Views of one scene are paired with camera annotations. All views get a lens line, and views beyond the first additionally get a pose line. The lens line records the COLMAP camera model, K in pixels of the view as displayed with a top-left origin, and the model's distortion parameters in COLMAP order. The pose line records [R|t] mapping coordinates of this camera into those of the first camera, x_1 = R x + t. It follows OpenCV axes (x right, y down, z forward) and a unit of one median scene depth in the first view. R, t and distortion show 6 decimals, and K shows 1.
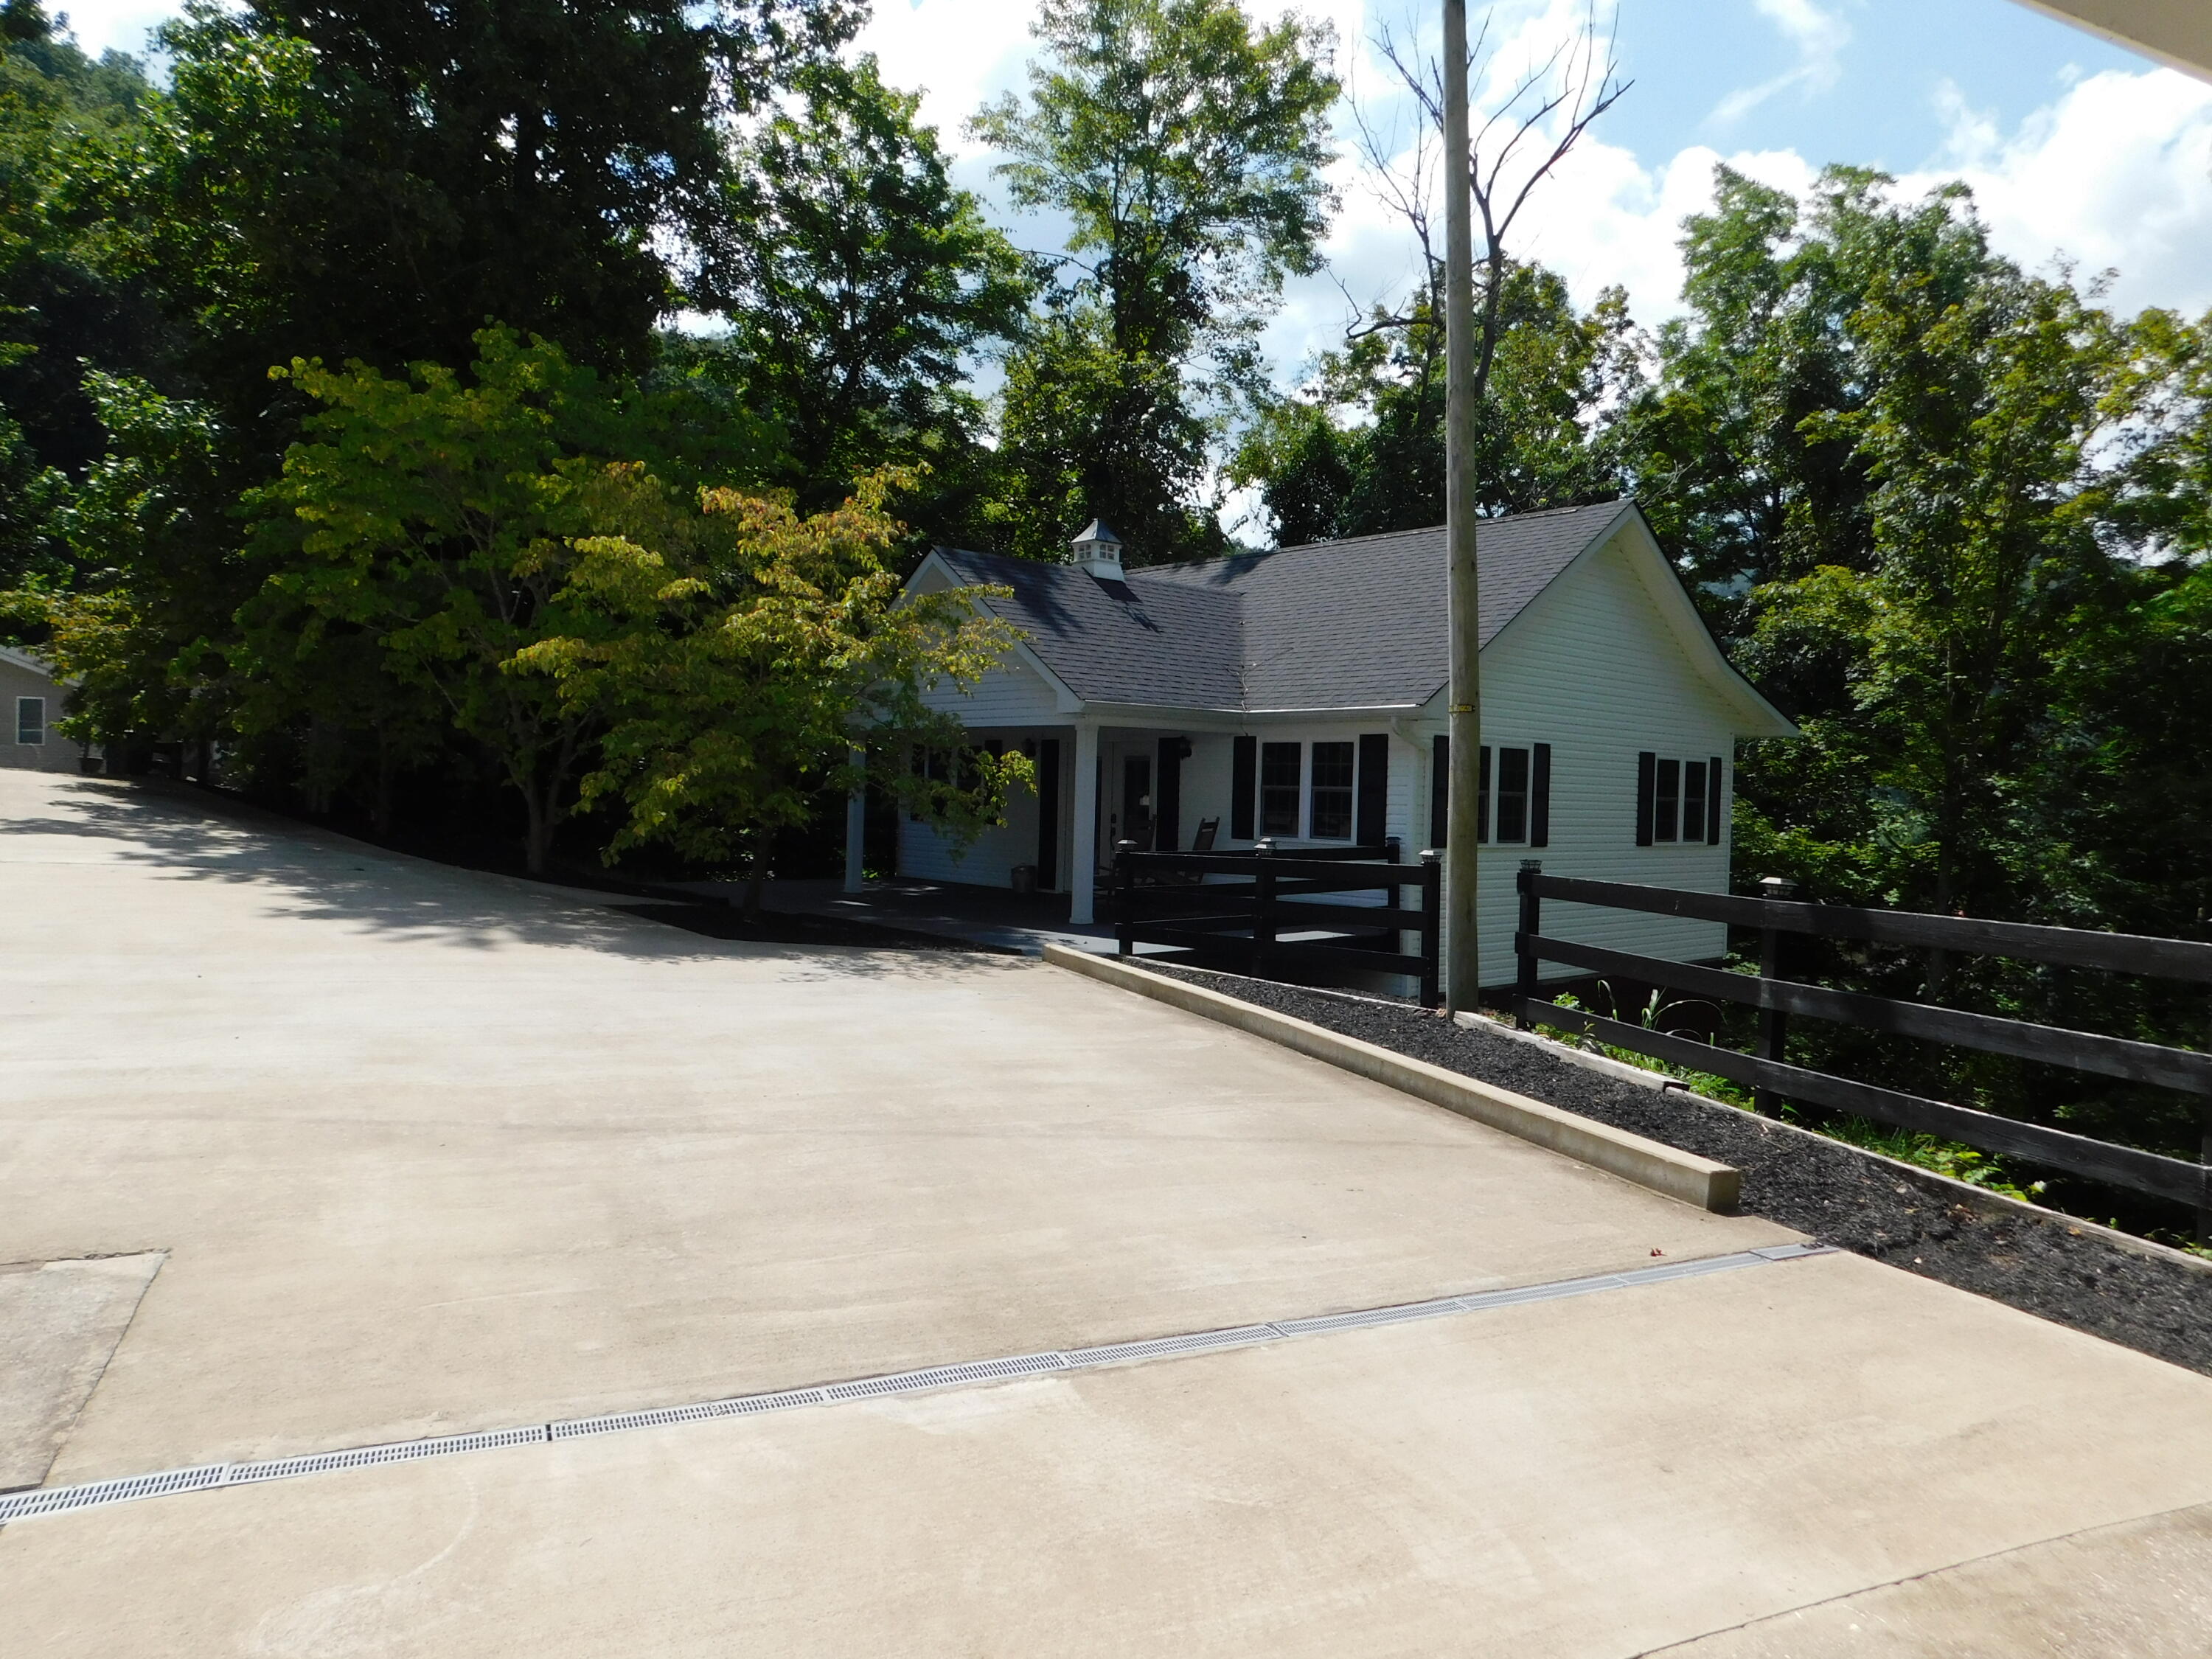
lens RADIAL K [[1439.0, 0, 1123.5], [0, 1439.0, 830.9], [0, 0, 1]] dist [-0.083733, 0.061511]
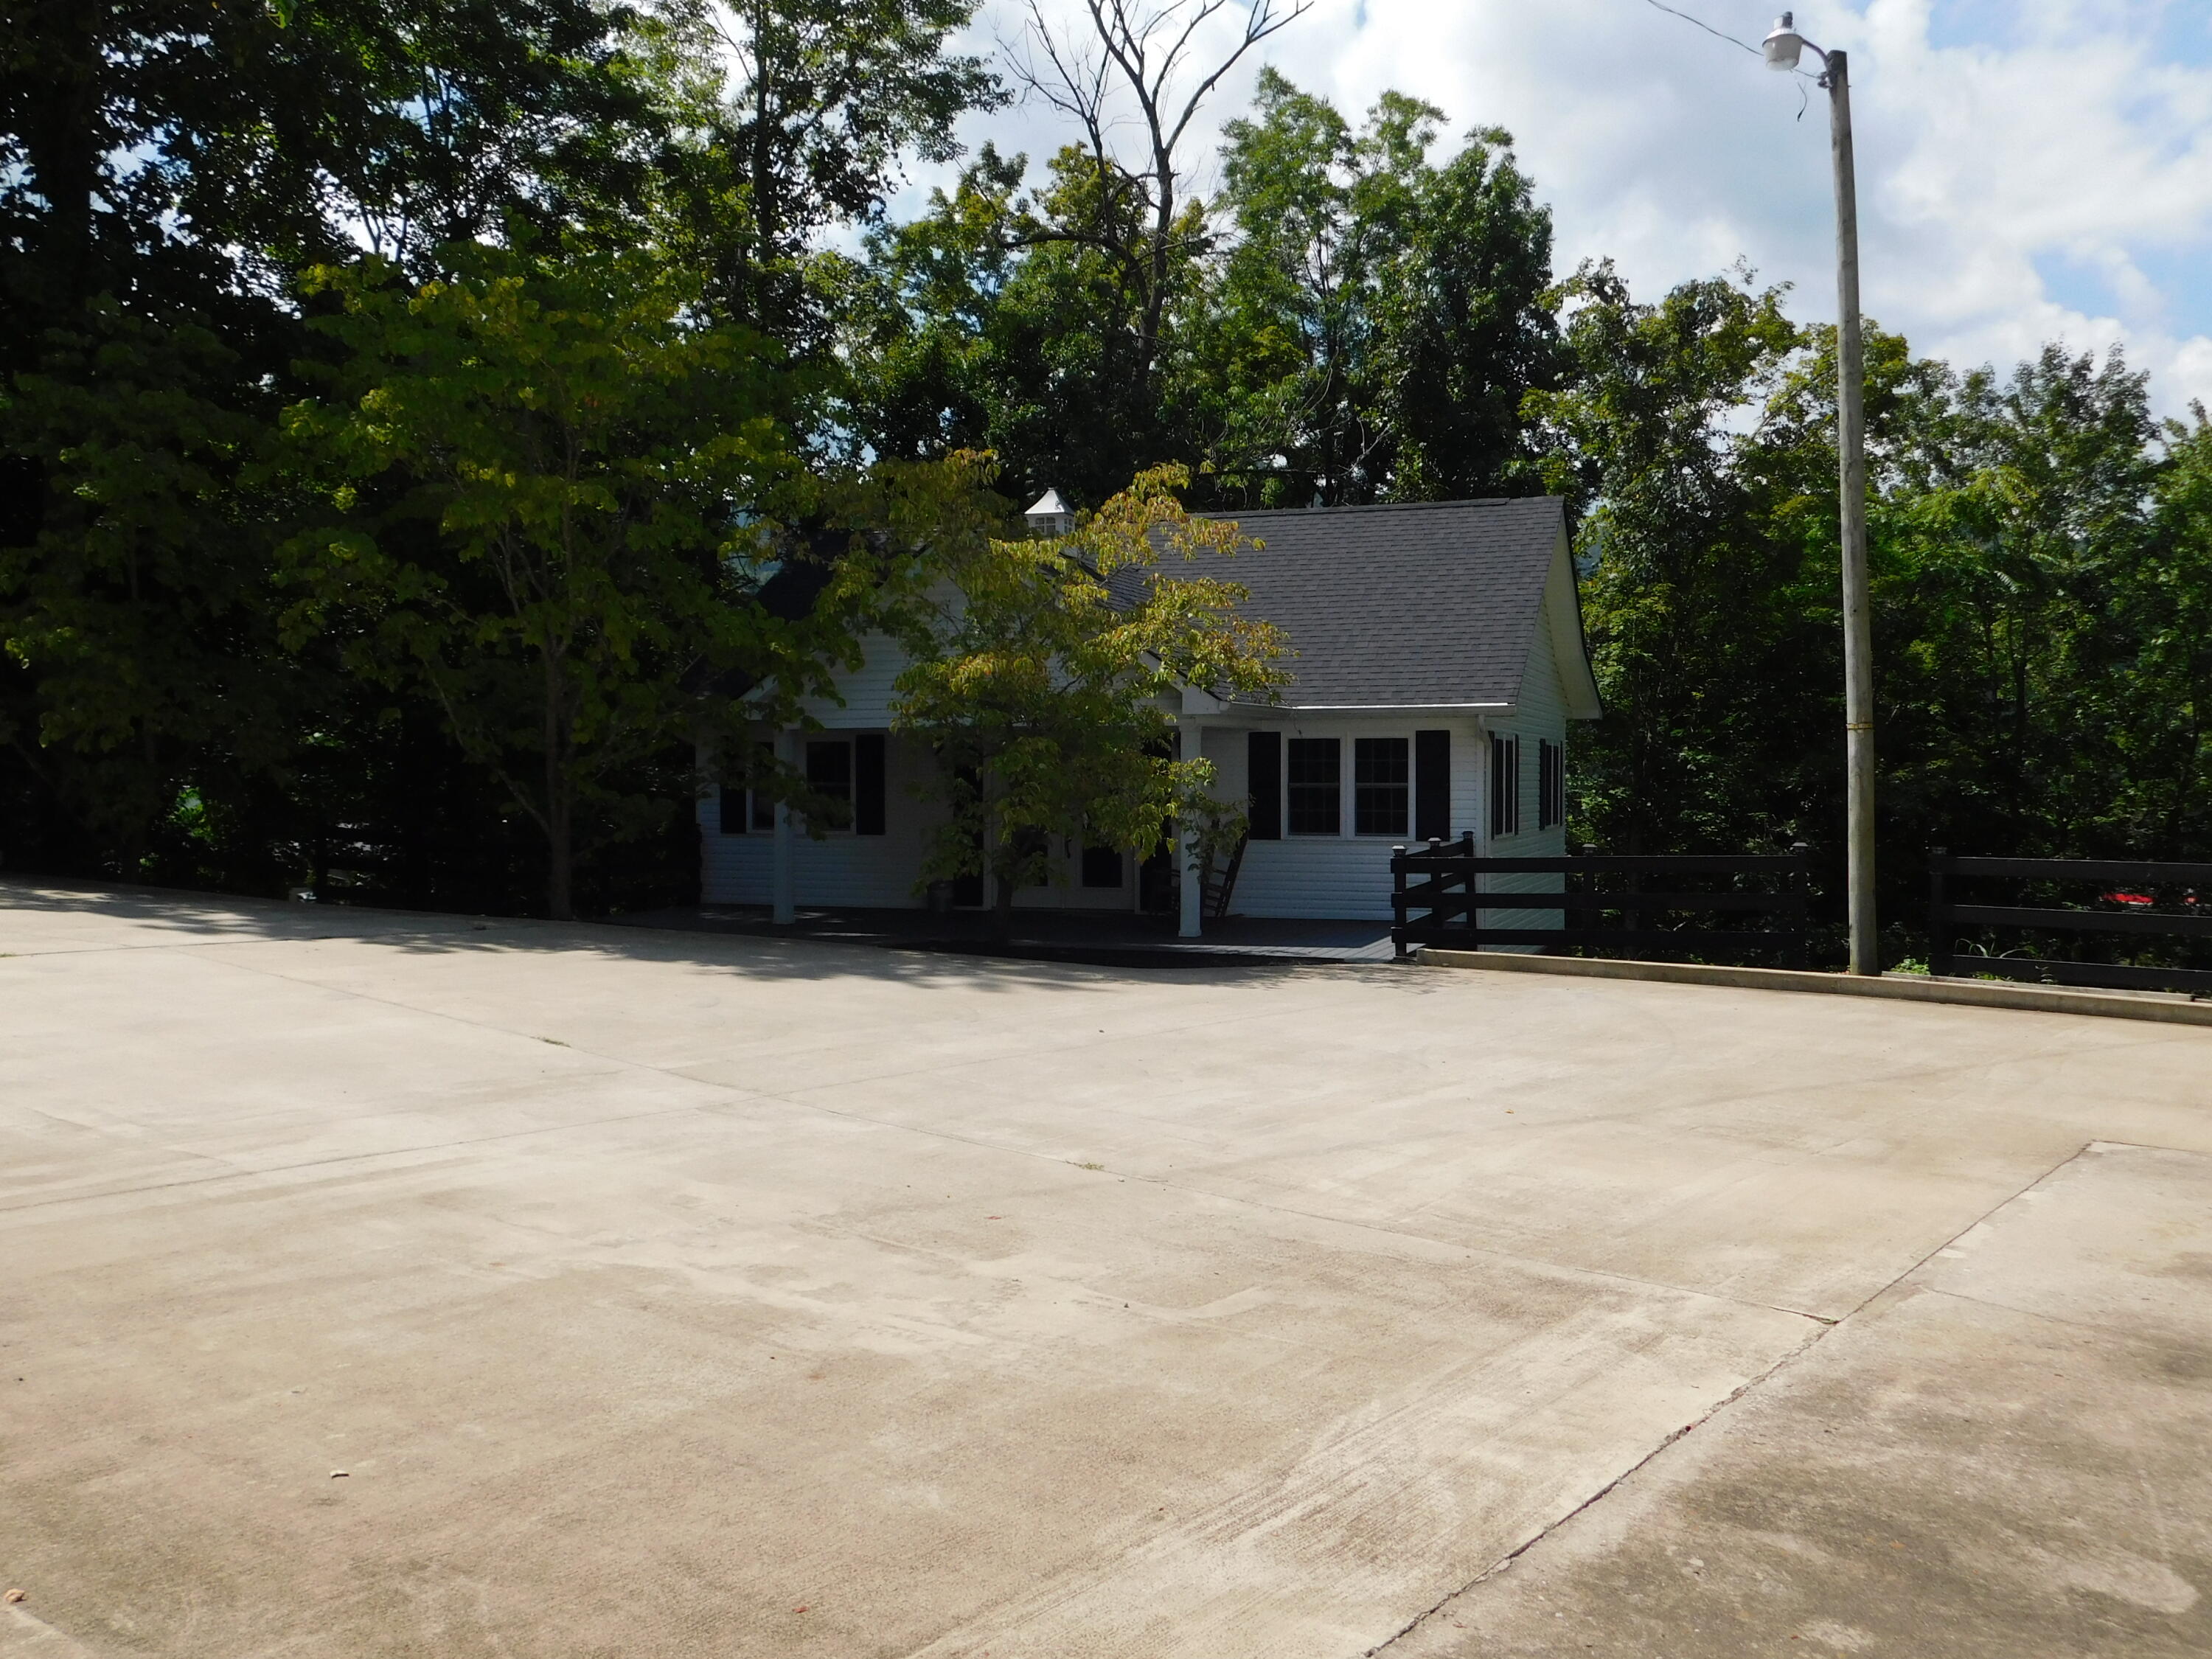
lens RADIAL K [[1933.7, 0, 1106.0], [0, 1933.7, 829.5], [0, 0, 1]] dist [0.011164, -0.001097]
pose [[0.875971, -0.038137, 0.480854, -0.484889], [0.034600, 0.999270, 0.016223, -0.019632], [-0.481121, 0.002427, 0.876651, -0.061640]]
